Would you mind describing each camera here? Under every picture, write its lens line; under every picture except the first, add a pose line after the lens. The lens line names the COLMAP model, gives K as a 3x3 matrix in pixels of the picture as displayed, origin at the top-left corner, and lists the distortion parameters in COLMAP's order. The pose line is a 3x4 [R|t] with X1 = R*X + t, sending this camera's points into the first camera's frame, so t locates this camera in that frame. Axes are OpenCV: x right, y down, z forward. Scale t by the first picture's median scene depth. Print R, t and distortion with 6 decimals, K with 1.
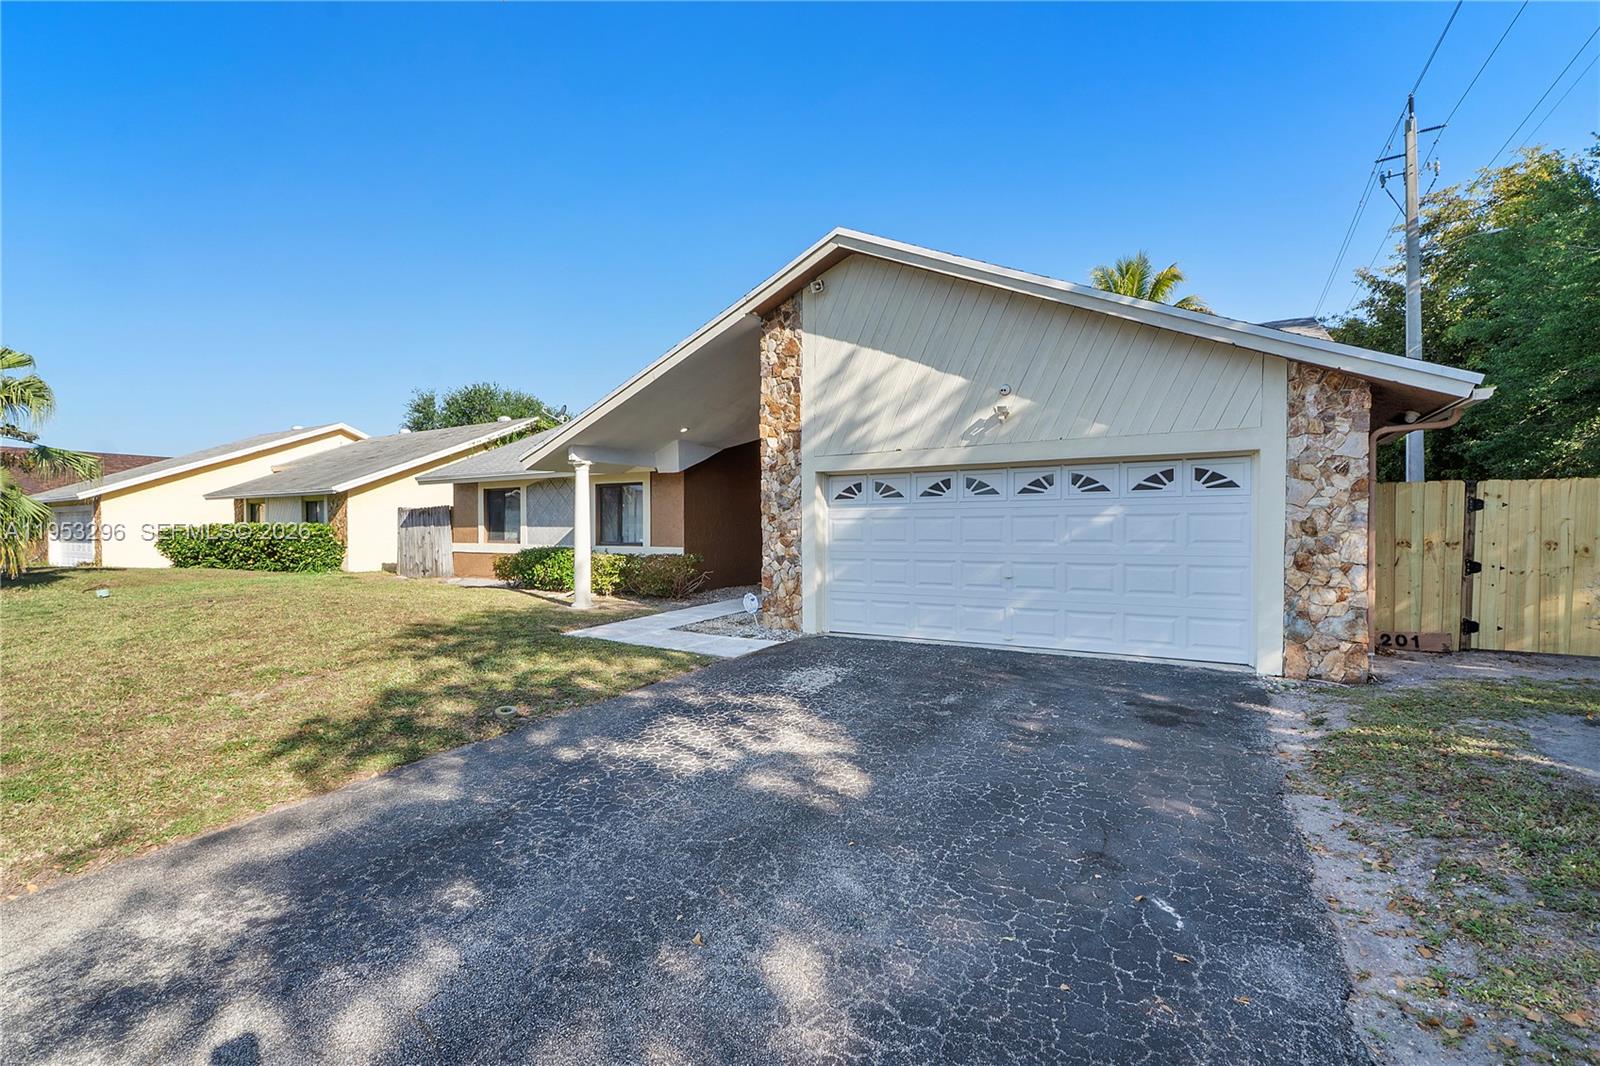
lens RADIAL K [[672.9, 0, 800.0], [0, 672.9, 533.0], [0, 0, 1]] dist [-0.001242, -0.000076]
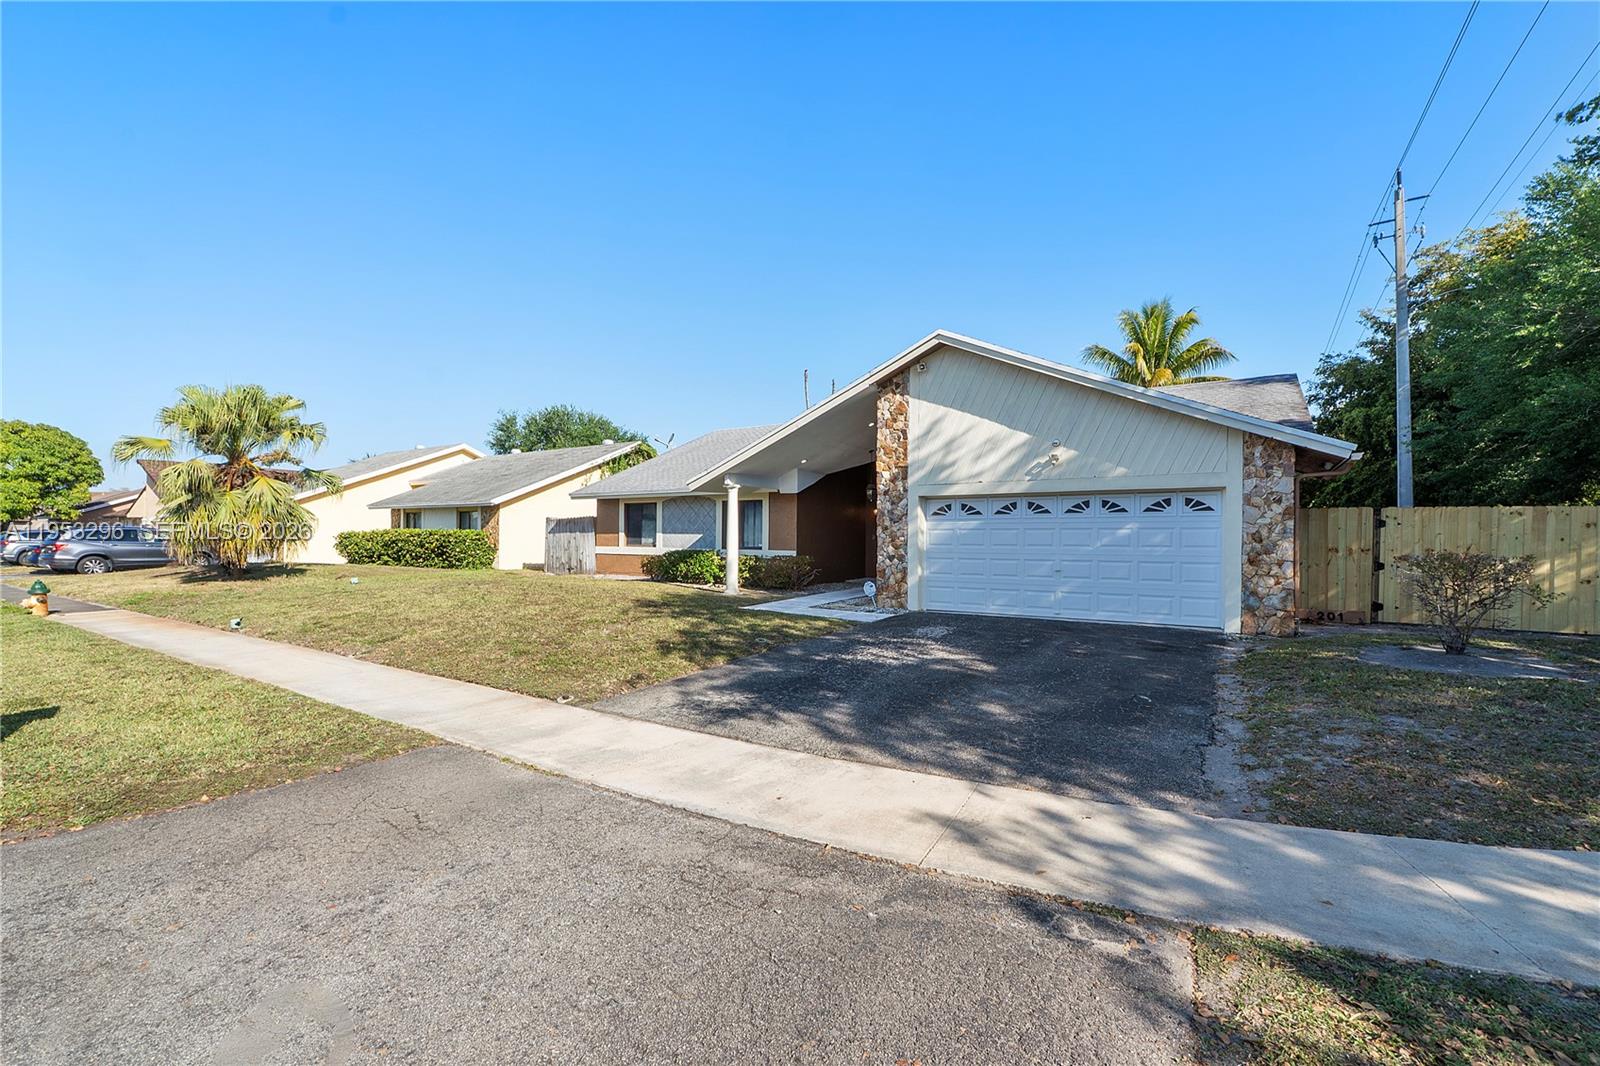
lens RADIAL K [[672.9, 0, 800.0], [0, 672.9, 533.0], [0, 0, 1]] dist [-0.001242, -0.000076]
pose [[0.999343, 0.010091, -0.034816, -0.172810], [-0.010712, 0.999786, -0.017692, 0.014409], [0.034630, 0.018053, 0.999237, -0.415676]]
